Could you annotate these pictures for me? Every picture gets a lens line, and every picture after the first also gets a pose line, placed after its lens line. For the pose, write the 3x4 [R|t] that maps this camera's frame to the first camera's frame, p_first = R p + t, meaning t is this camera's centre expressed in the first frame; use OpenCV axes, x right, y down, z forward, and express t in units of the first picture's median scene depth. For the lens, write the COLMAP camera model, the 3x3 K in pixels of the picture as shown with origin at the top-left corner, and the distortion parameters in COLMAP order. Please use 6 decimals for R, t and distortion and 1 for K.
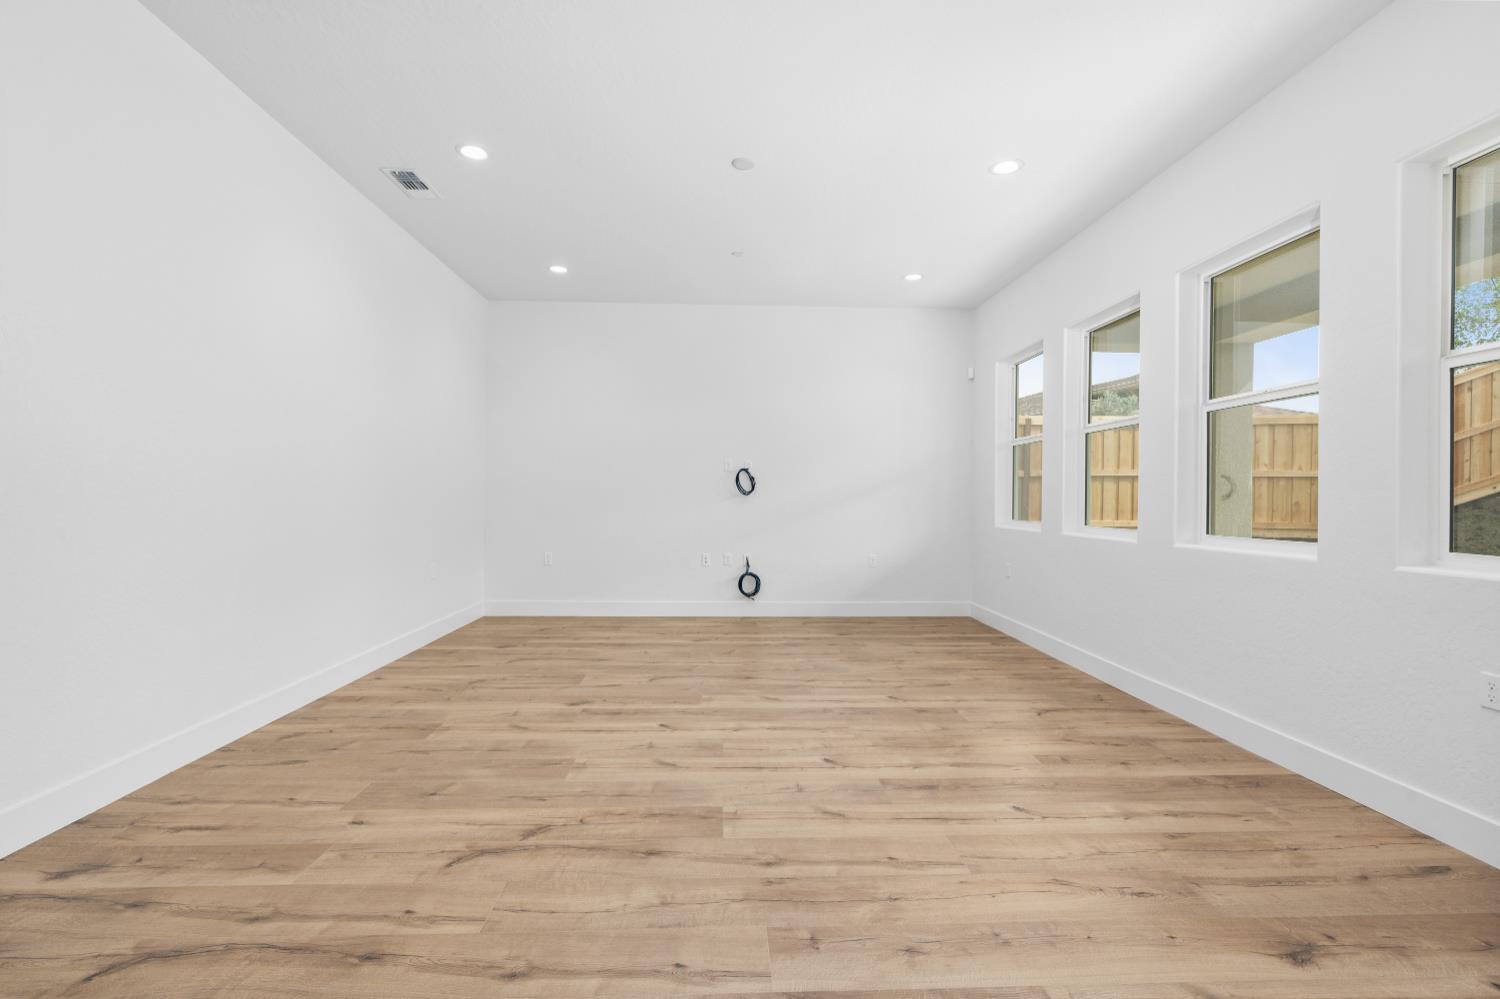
lens RADIAL K [[672.2, 0, 744.7], [0, 672.2, 499.1], [0, 0, 1]] dist [-0.006129, 0.003416]
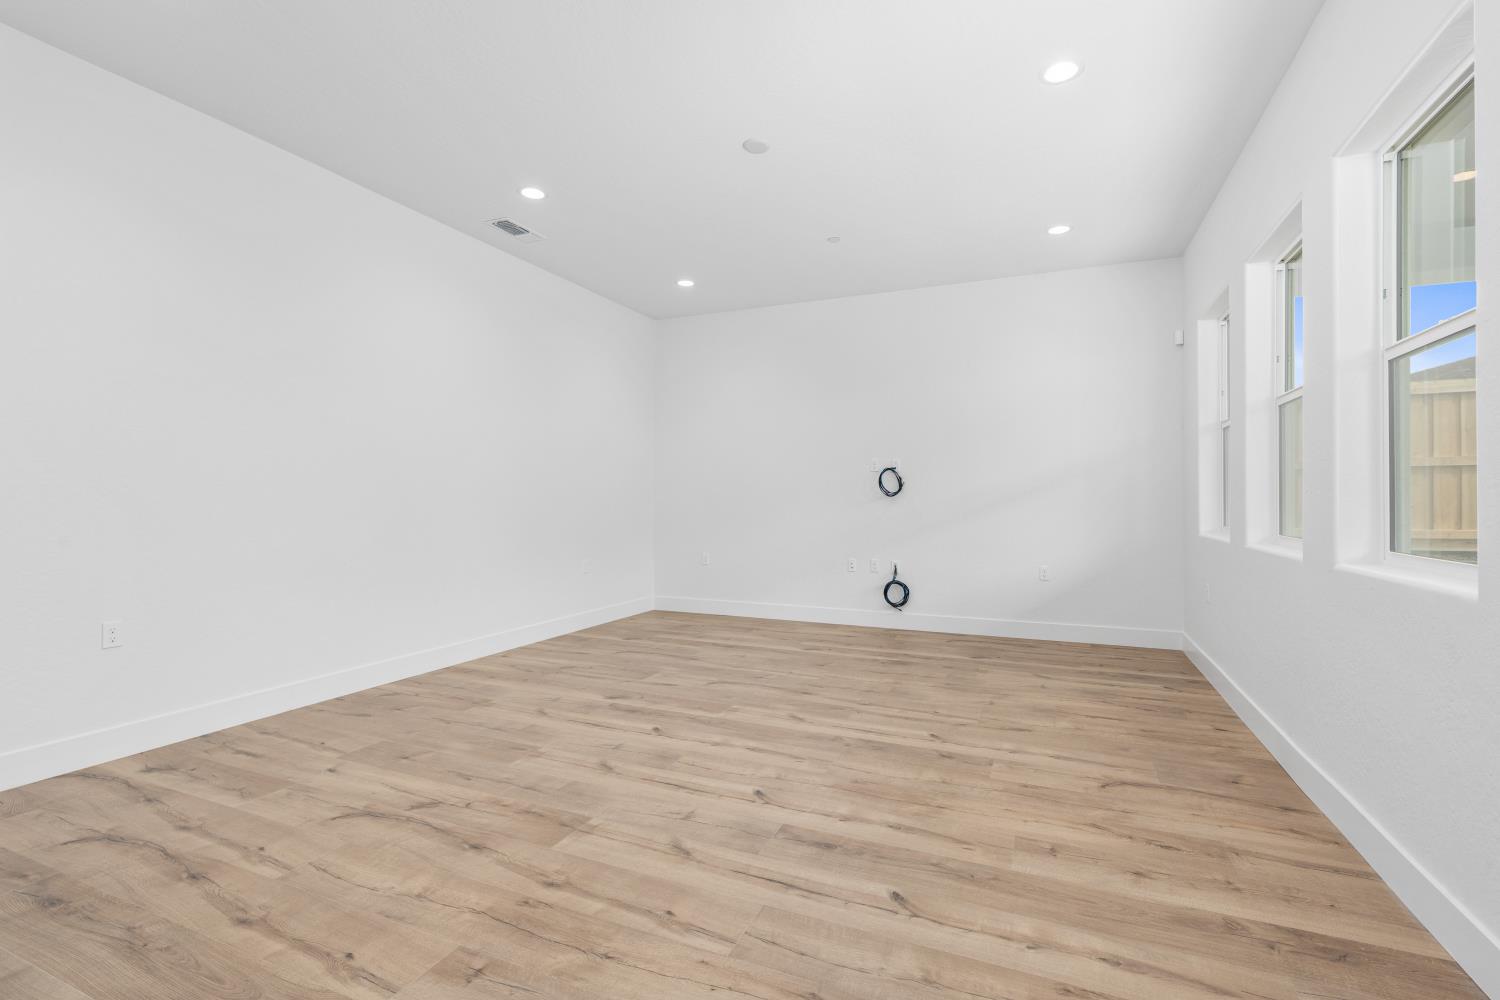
lens RADIAL K [[672.2, 0, 753.6], [0, 672.2, 496.6], [0, 0, 1]] dist [-0.006129, 0.003416]
pose [[0.900880, -0.008820, -0.433979, 0.471753], [0.004950, 0.999937, -0.010046, 0.004355], [0.434040, 0.006902, 0.900867, 0.177411]]
